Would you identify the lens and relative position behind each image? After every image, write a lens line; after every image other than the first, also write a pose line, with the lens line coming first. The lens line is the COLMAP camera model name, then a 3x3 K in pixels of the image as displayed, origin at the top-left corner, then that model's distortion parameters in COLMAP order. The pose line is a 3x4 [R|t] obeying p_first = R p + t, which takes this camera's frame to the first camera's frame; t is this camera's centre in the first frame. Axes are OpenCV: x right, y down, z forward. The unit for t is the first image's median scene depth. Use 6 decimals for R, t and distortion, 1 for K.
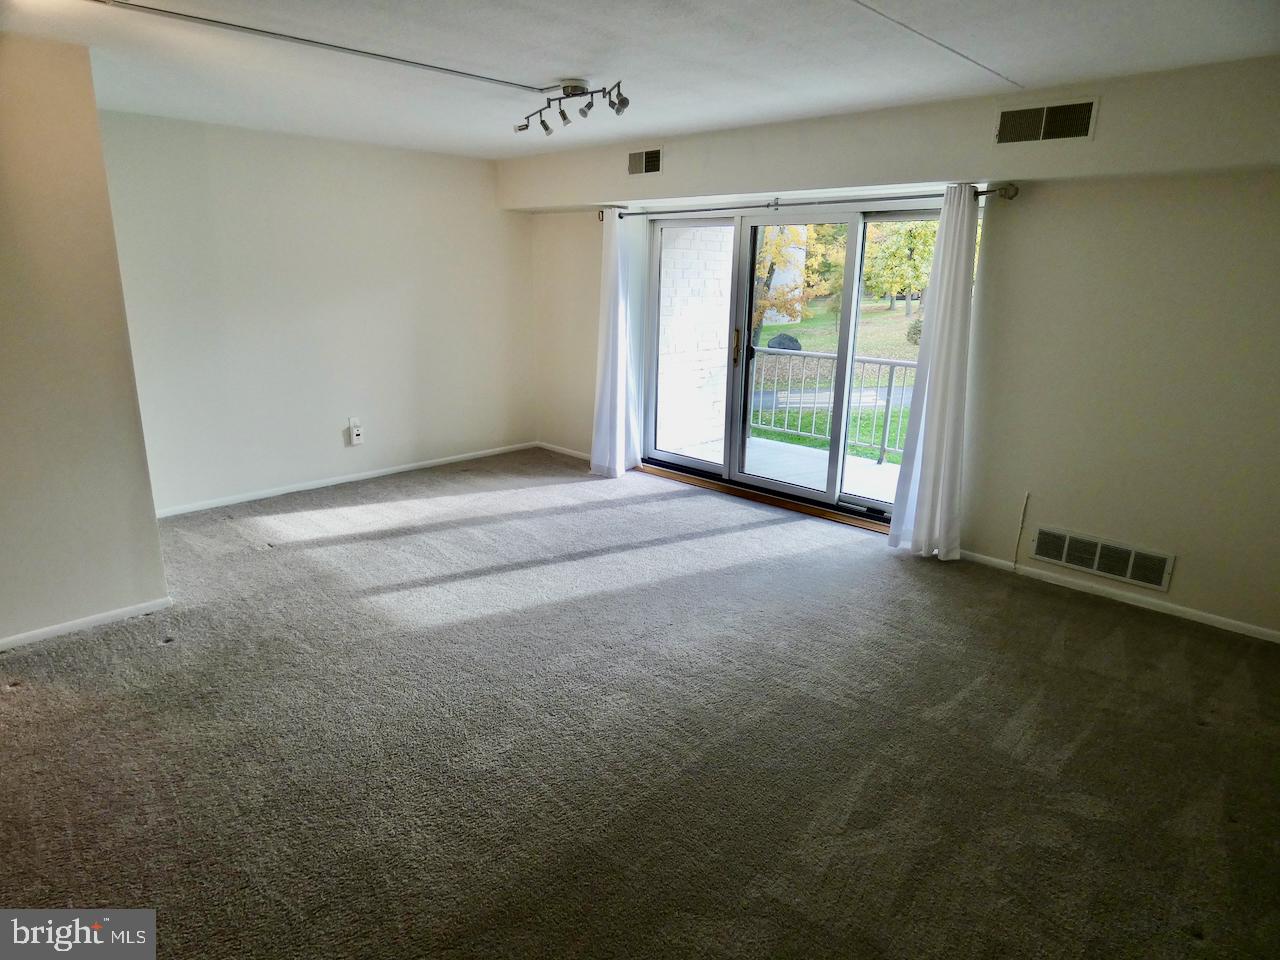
lens RADIAL K [[777.1, 0, 616.4], [0, 777.1, 476.6], [0, 0, 1]] dist [-0.025357, 0.000530]
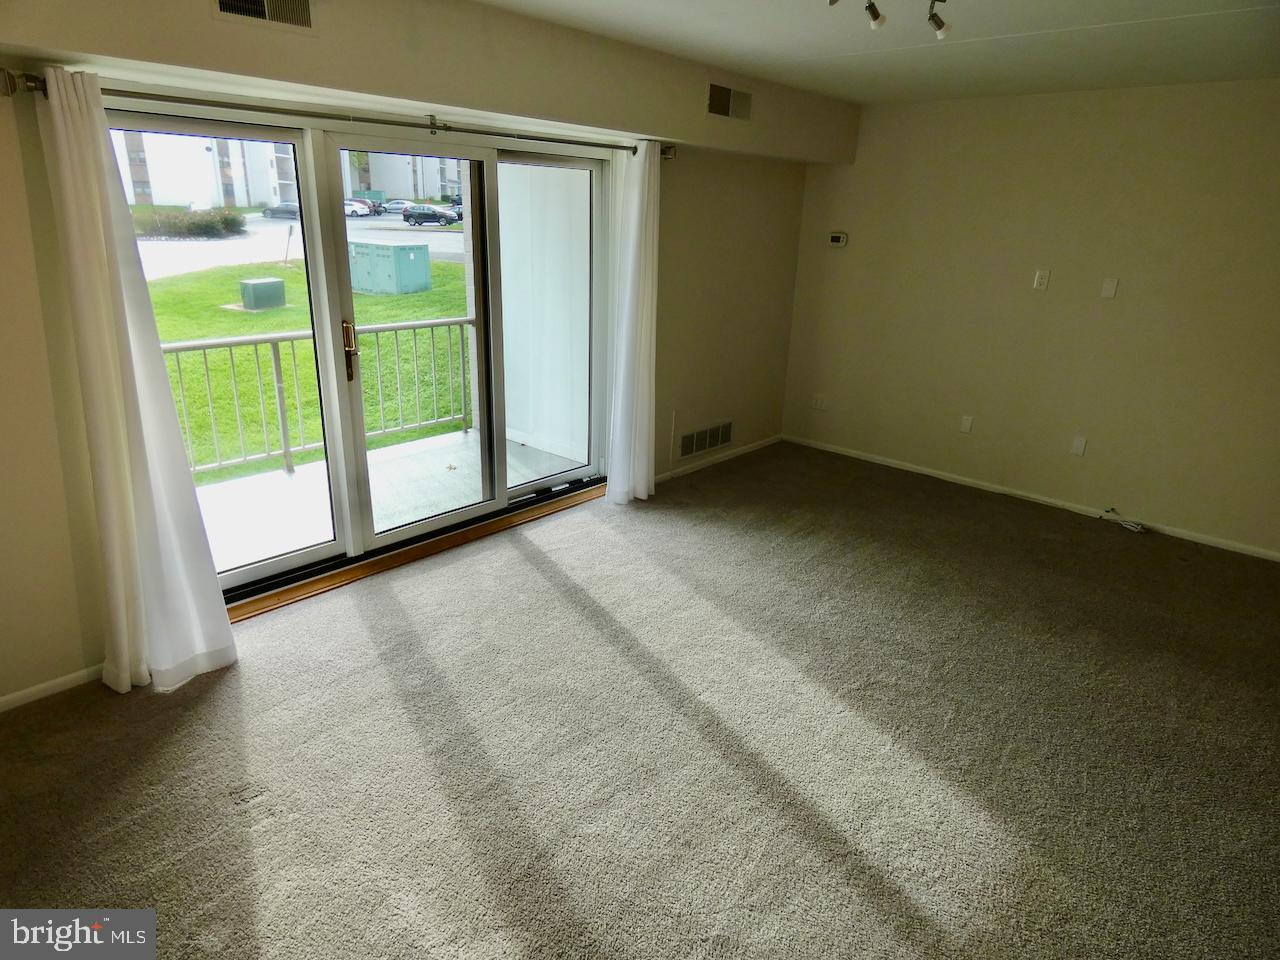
lens RADIAL K [[767.6, 0, 645.2], [0, 767.6, 481.9], [0, 0, 1]] dist [0.002571, 0.001861]
pose [[-0.059116, -0.342474, 0.937666, -0.515438], [0.227088, 0.910067, 0.346711, -0.249990], [-0.972078, 0.233429, 0.023973, 0.845150]]
